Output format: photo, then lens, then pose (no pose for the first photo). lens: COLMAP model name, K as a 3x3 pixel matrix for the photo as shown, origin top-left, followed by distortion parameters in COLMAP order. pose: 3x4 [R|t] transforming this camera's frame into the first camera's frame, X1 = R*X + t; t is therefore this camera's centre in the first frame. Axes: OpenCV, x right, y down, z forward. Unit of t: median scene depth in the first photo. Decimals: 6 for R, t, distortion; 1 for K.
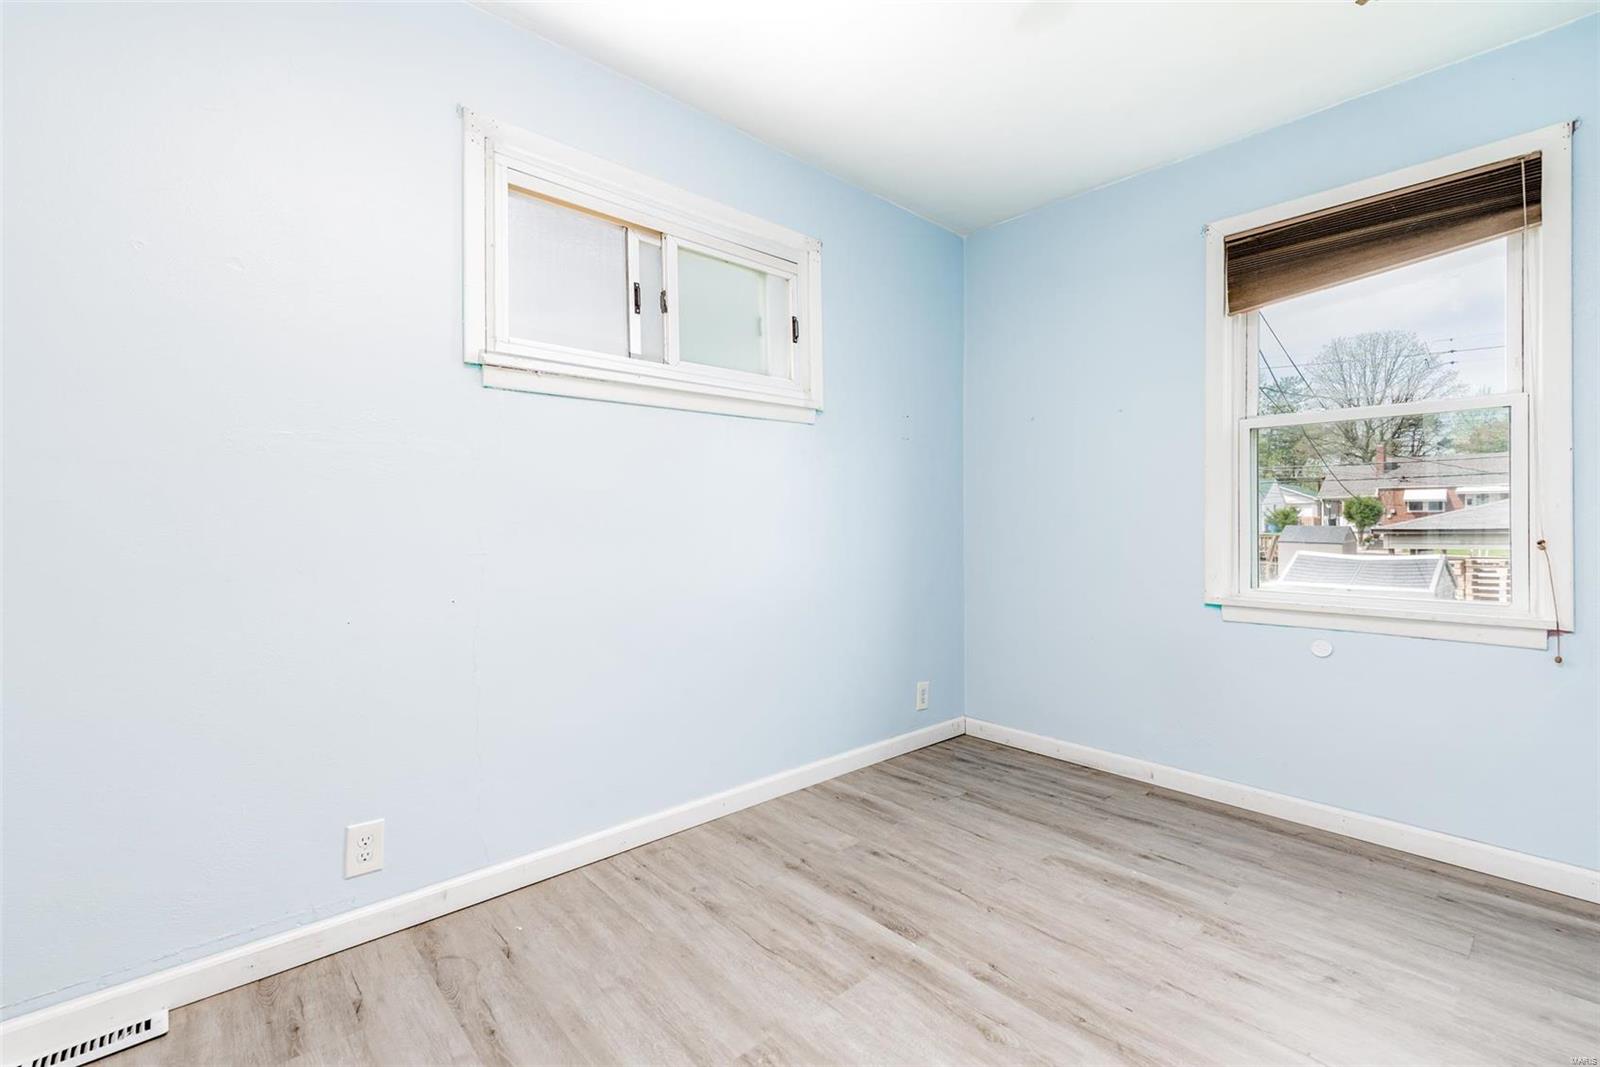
lens RADIAL K [[696.9, 0, 802.0], [0, 696.9, 527.9], [0, 0, 1]] dist [0.003312, -0.000810]
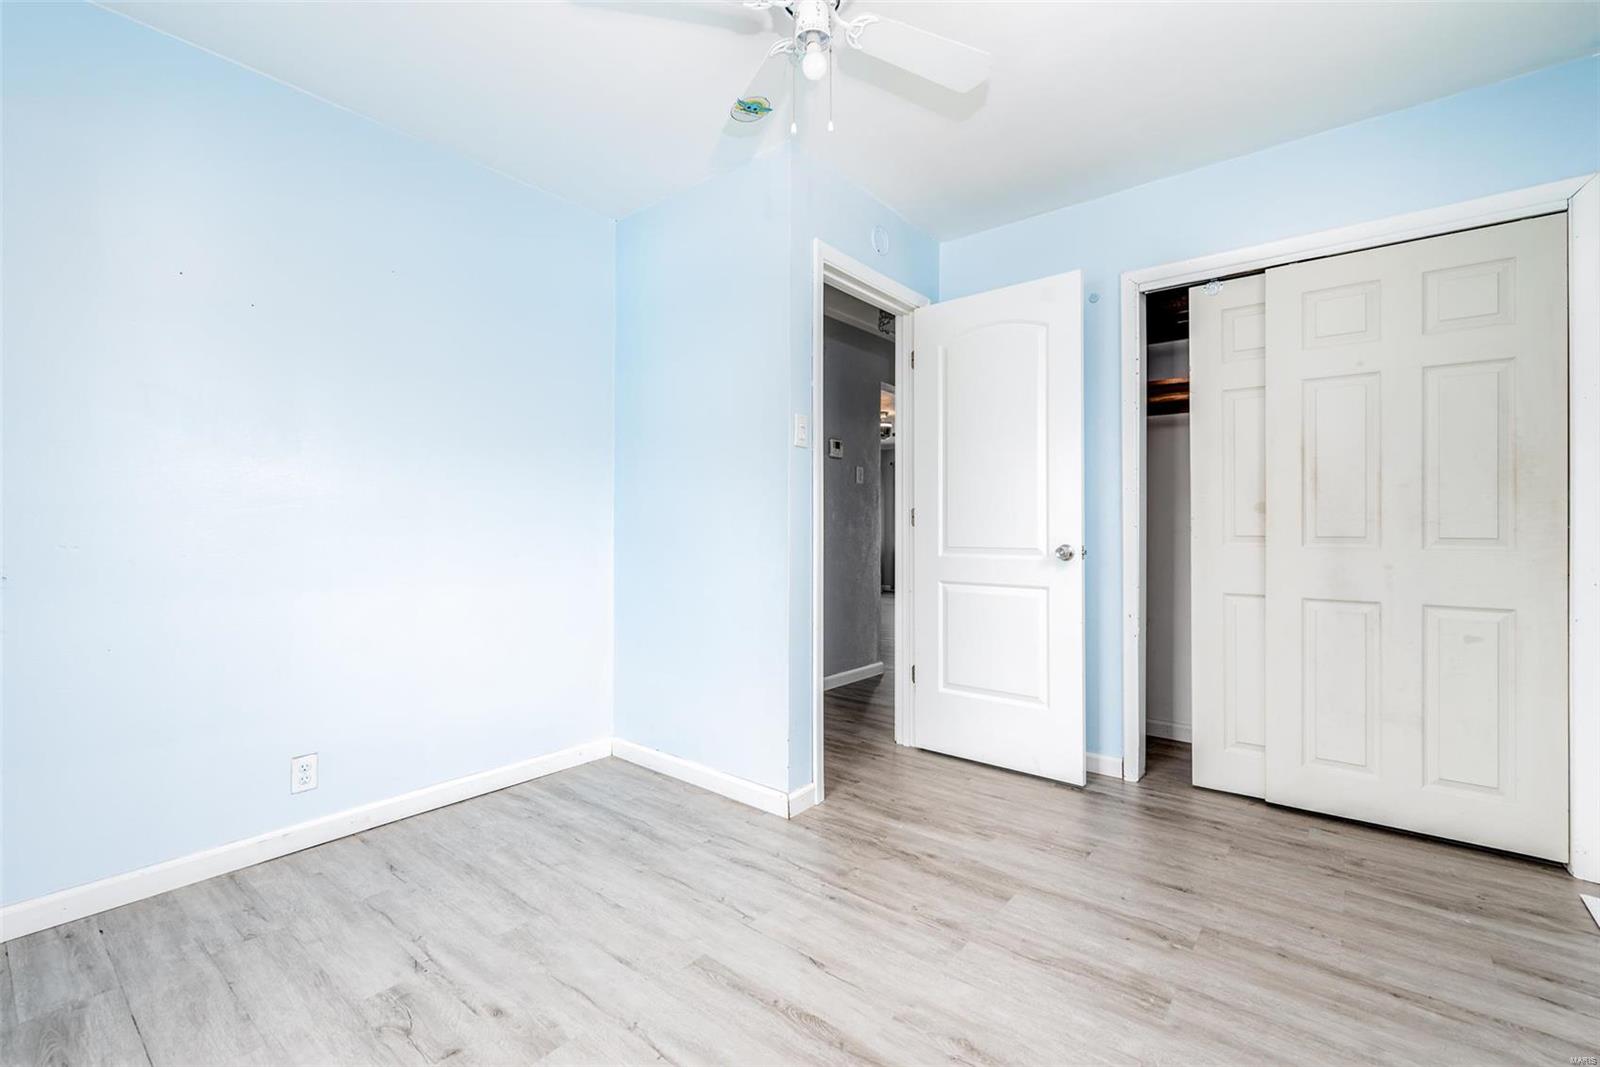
lens RADIAL K [[696.9, 0, 797.8], [0, 696.9, 530.3], [0, 0, 1]] dist [0.003312, -0.000810]
pose [[-0.989399, -0.001944, -0.145210, 0.656401], [-0.002902, 0.999975, 0.006389, -0.016843], [0.145194, 0.006743, -0.989380, 1.960726]]
